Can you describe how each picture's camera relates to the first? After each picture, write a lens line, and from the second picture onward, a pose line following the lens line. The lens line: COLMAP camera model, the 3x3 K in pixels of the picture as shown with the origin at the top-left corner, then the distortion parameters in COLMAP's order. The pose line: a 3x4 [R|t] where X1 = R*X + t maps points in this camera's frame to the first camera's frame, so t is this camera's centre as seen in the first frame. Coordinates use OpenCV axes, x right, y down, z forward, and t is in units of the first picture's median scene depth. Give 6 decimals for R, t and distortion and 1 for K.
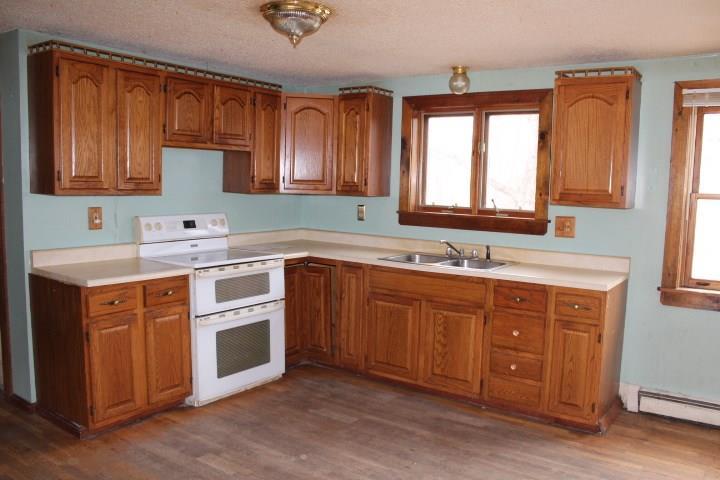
lens RADIAL K [[593.6, 0, 360.0], [0, 593.6, 240.0], [0, 0, 1]] dist [-0.101233, 0.011282]
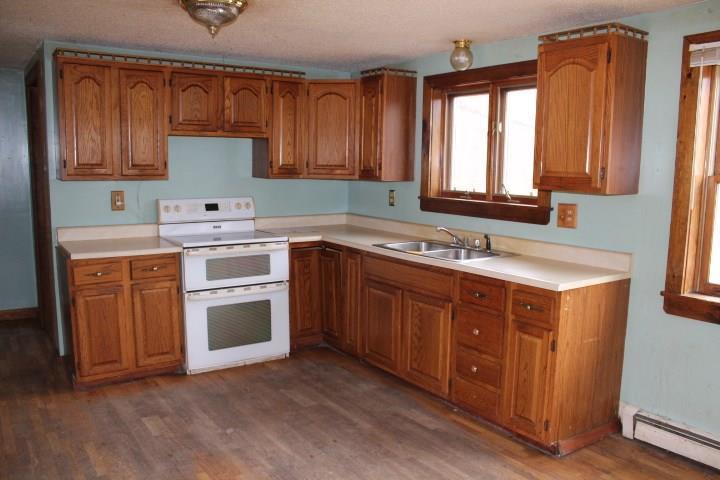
lens RADIAL K [[593.6, 0, 360.0], [0, 593.6, 240.0], [0, 0, 1]] dist [-0.101233, 0.011282]
pose [[0.939279, 0.031731, -0.341685, 0.383868], [-0.024278, 0.999365, 0.026068, -0.001679], [0.342295, -0.016190, 0.939453, 0.086855]]
